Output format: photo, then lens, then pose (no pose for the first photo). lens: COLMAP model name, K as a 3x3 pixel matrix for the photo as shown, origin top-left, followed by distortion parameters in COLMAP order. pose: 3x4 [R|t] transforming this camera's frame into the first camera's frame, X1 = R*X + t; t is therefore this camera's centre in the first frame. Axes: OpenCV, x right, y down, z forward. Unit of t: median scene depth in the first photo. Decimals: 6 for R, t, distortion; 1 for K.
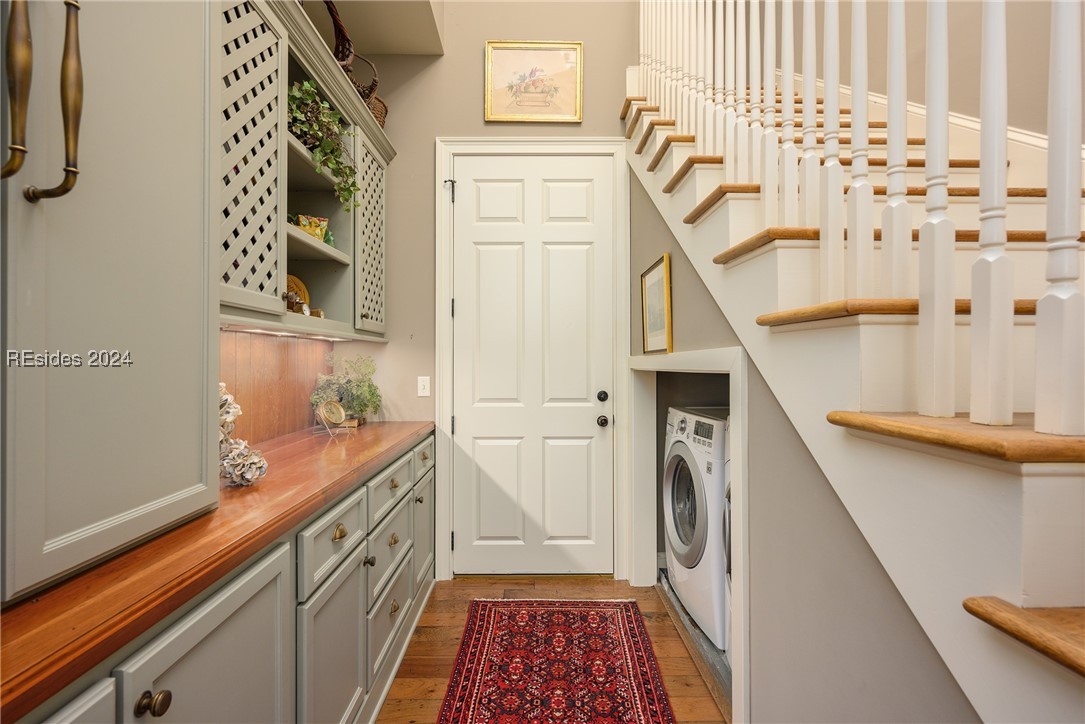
lens RADIAL K [[528.8, 0, 530.7], [0, 528.8, 350.3], [0, 0, 1]] dist [-0.001331, -0.000091]
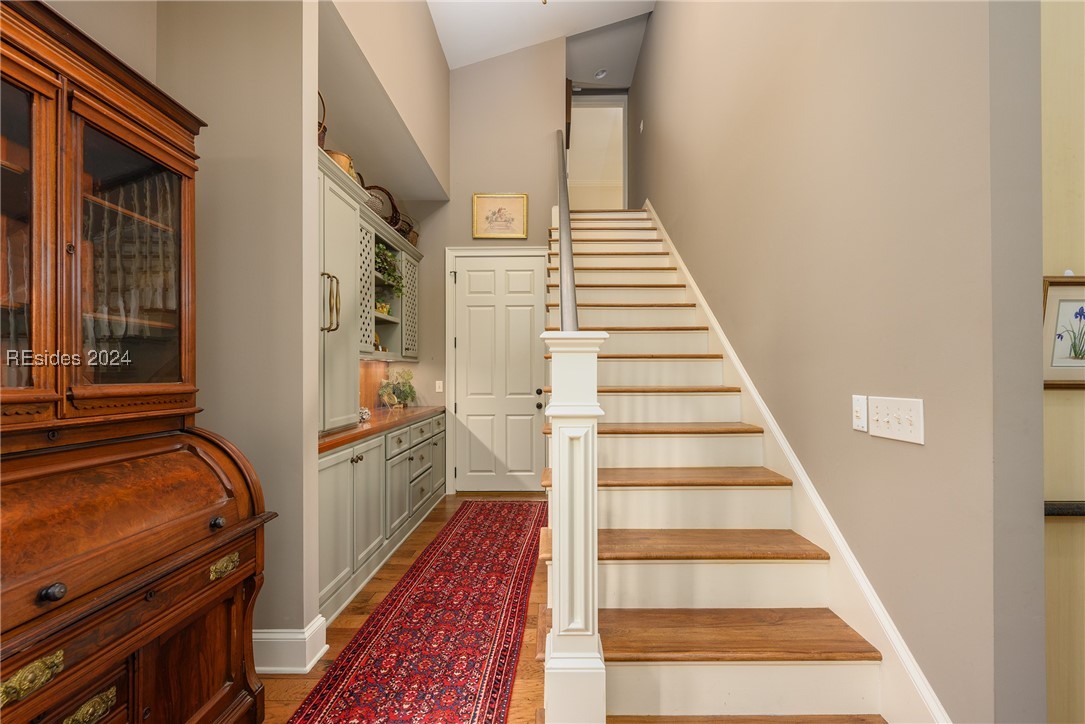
lens RADIAL K [[483.1, 0, 542.5], [0, 483.1, 362.0], [0, 0, 1]] dist [0.000374, 0.000071]
pose [[0.999858, -0.003180, -0.016544, 0.191049], [0.003176, 0.999995, -0.000271, -0.014389], [0.016545, 0.000219, 0.999863, -0.689228]]
